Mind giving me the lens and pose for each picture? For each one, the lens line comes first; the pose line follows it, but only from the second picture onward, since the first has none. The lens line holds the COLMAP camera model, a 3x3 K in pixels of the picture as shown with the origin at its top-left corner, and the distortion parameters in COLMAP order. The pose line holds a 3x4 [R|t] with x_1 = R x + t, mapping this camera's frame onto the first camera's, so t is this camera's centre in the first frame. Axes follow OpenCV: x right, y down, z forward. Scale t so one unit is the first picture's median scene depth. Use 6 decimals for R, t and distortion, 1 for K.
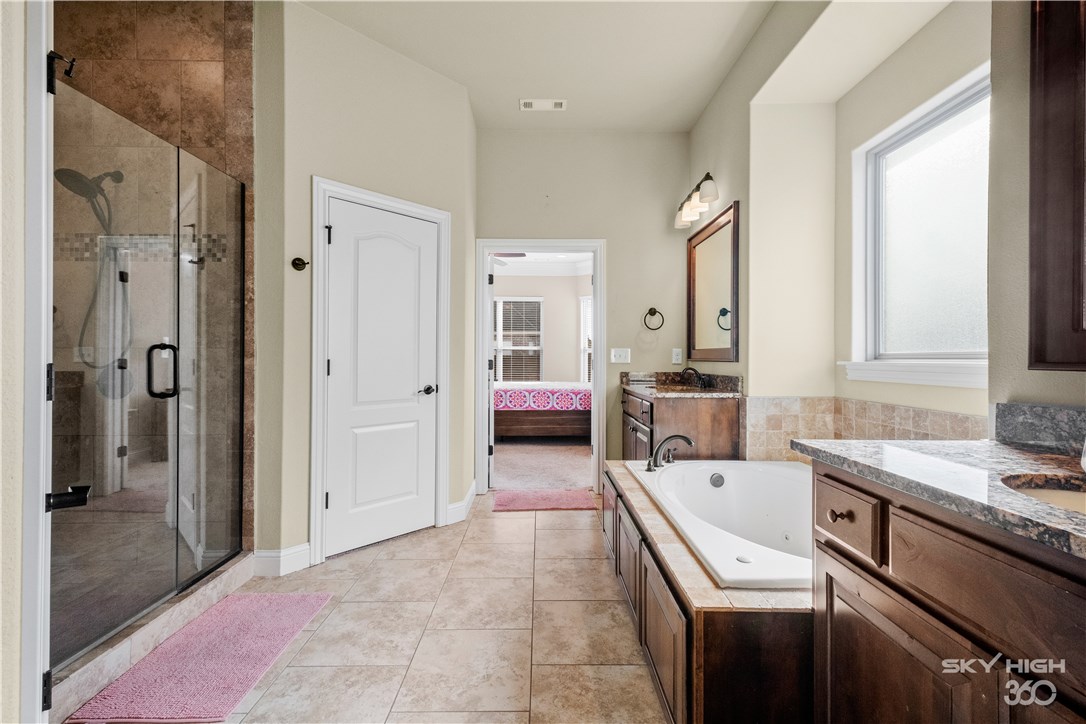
lens RADIAL K [[469.0, 0, 543.9], [0, 469.0, 355.0], [0, 0, 1]] dist [0.012897, -0.002199]
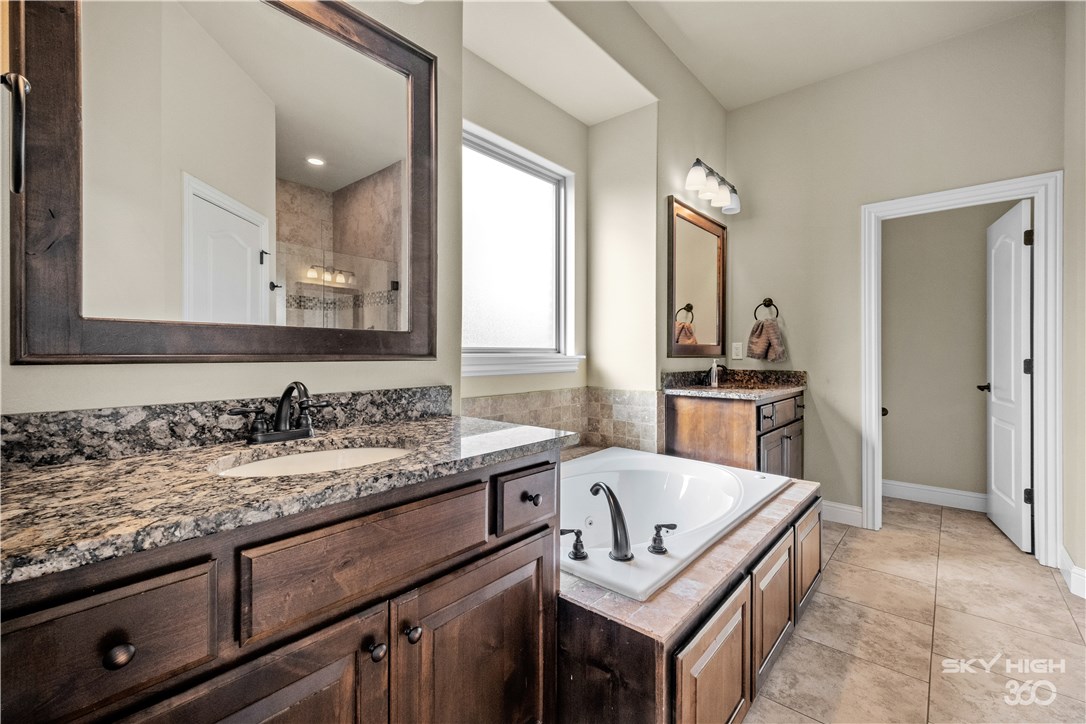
lens RADIAL K [[469.0, 0, 553.4], [0, 469.0, 362.9], [0, 0, 1]] dist [0.012897, -0.002199]
pose [[-0.762463, -0.014102, 0.646878, -0.027327], [-0.004520, 0.999854, 0.016470, 0.009014], [-0.647016, 0.009634, -0.762415, 1.063918]]
